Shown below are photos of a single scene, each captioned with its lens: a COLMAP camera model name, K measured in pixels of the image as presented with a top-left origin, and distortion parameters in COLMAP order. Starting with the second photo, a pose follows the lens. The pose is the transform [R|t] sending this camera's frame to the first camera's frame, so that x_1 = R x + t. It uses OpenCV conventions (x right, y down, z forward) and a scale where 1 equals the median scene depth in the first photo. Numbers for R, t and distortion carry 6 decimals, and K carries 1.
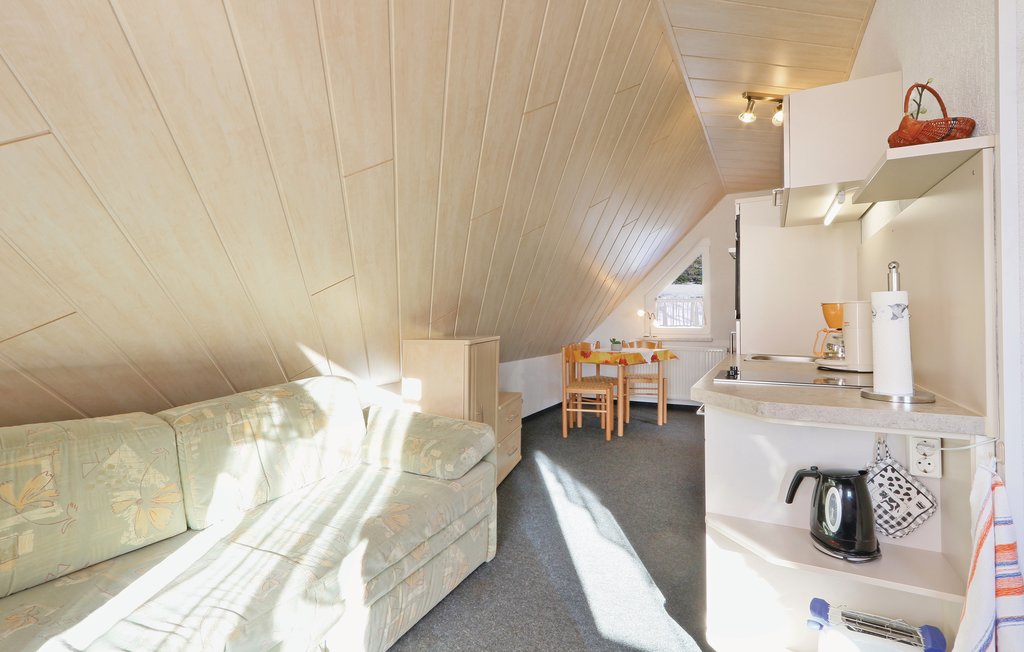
lens RADIAL K [[463.4, 0, 511.1], [0, 463.4, 320.6], [0, 0, 1]] dist [0.007733, -0.000361]
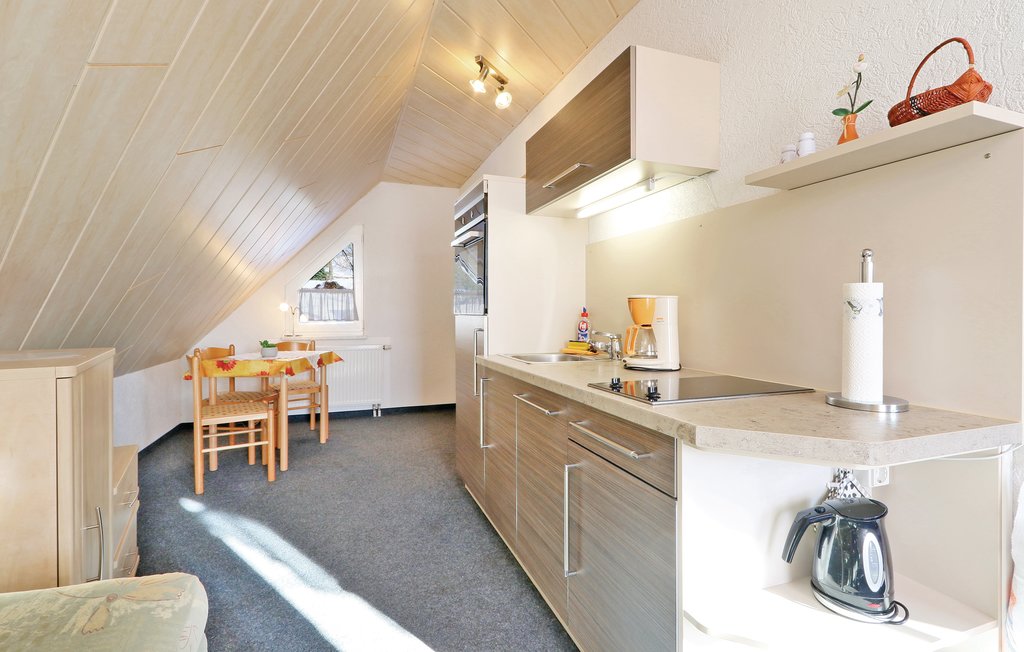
lens RADIAL K [[463.4, 0, 512.1], [0, 463.4, 322.6], [0, 0, 1]] dist [0.007733, -0.000361]
pose [[0.678085, -0.011900, 0.734887, -0.102500], [0.001414, 0.999888, 0.014886, -0.000846], [-0.734982, -0.009055, 0.678026, 0.349714]]
